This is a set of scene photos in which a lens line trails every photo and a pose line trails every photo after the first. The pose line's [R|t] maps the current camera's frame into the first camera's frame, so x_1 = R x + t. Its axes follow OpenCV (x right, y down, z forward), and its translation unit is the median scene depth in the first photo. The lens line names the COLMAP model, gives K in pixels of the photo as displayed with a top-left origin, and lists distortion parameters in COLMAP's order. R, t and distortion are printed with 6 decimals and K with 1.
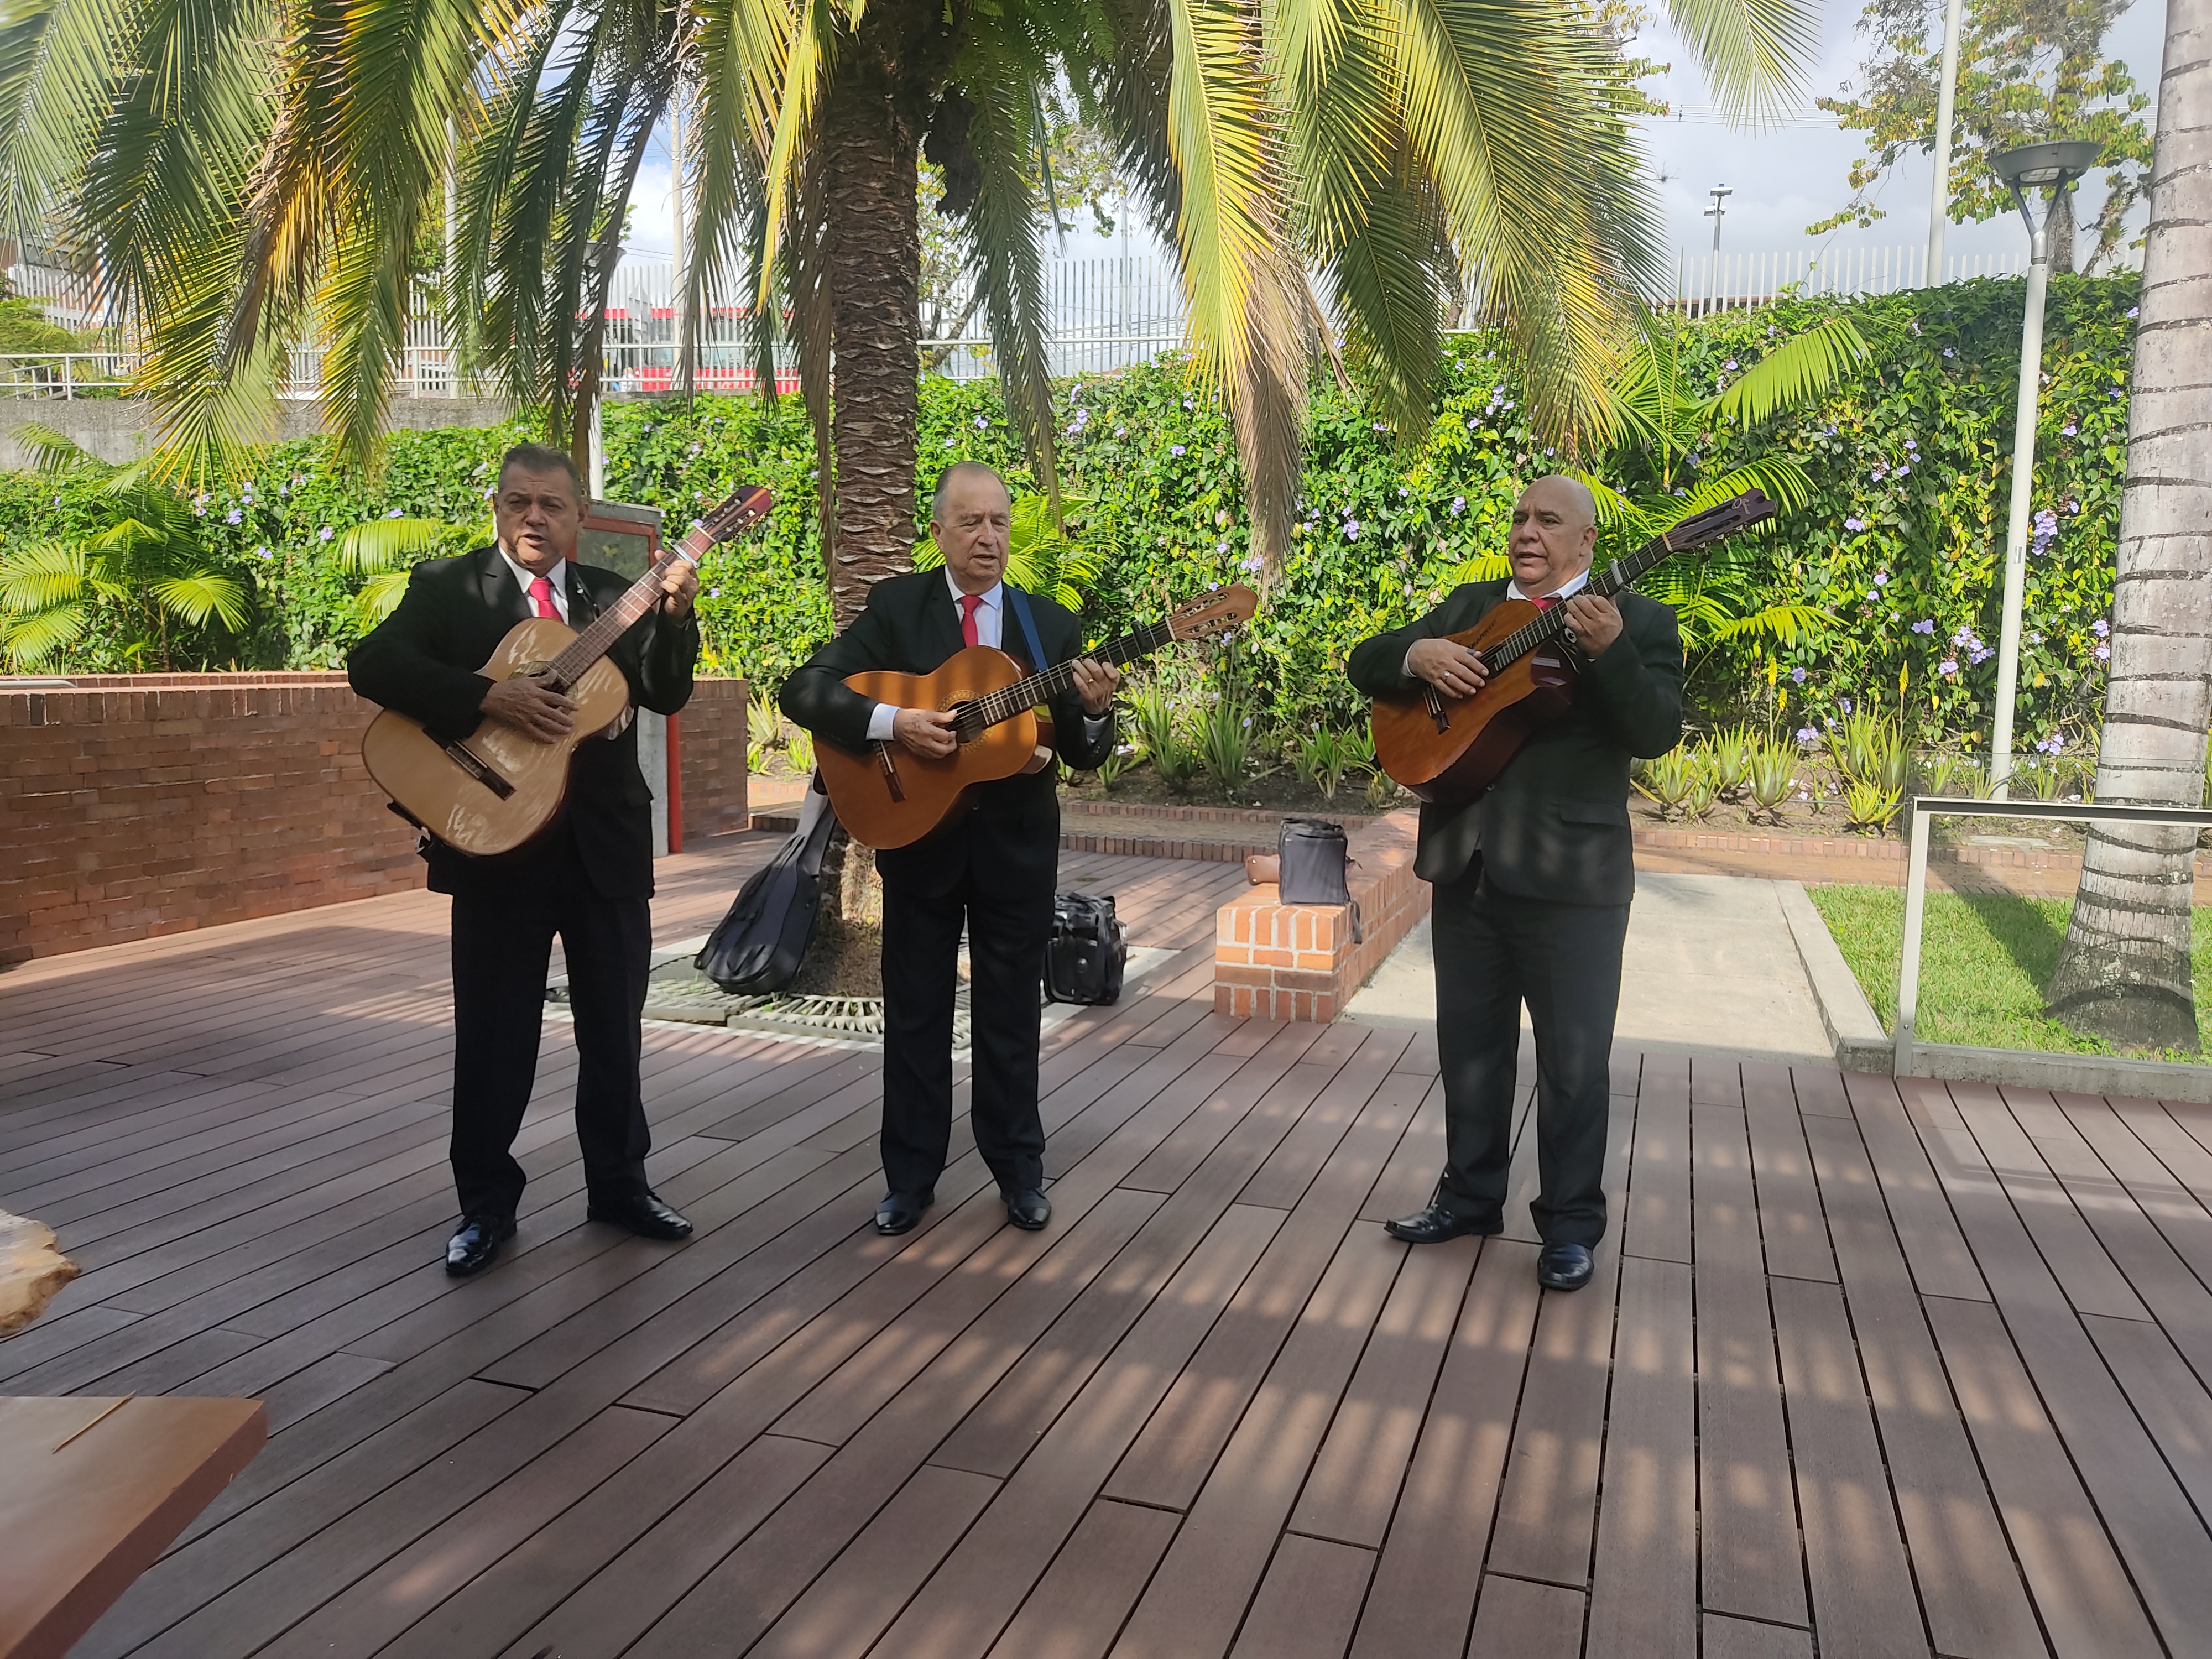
lens RADIAL K [[1701.3, 0, 1108.3], [0, 1701.3, 830.2], [0, 0, 1]] dist [-0.010343, -0.004668]
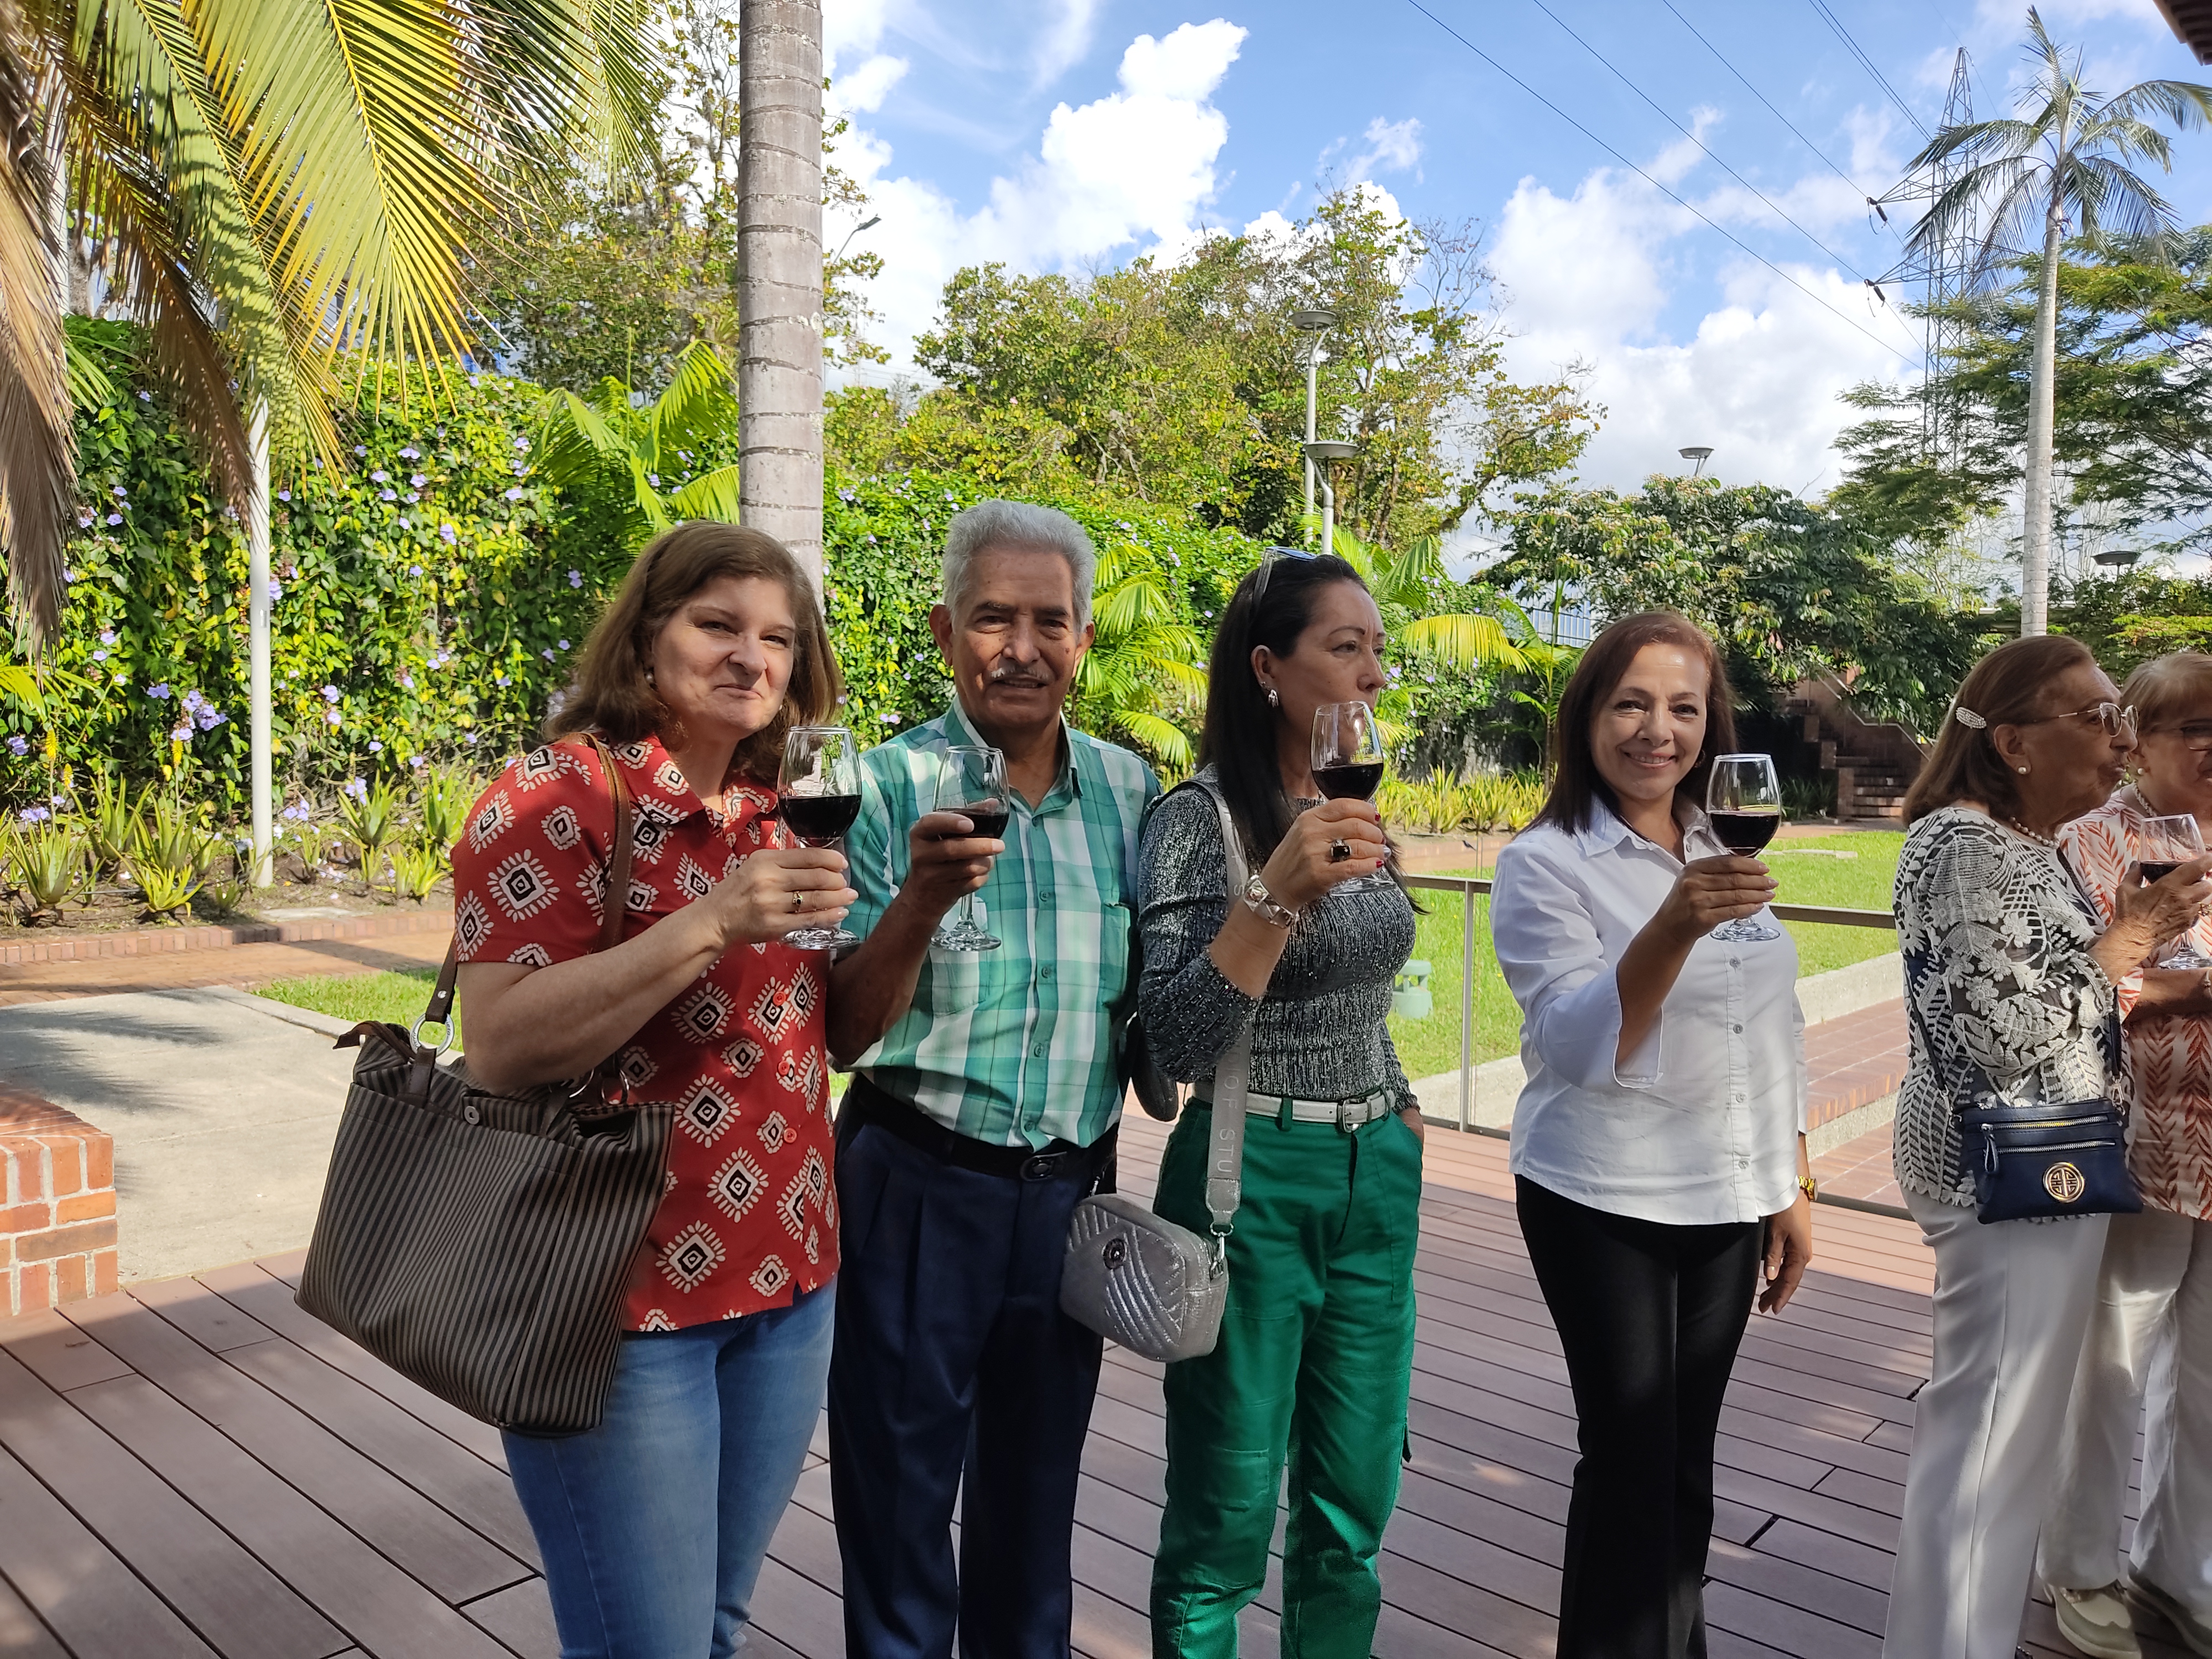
lens RADIAL K [[1701.3, 0, 1106.6], [0, 1701.3, 826.7], [0, 0, 1]] dist [-0.010343, -0.004668]
pose [[0.409293, -0.064497, 0.910120, -0.147894], [0.091488, 0.995372, 0.029395, -0.026505], [-0.907804, 0.071234, 0.413300, 0.157526]]
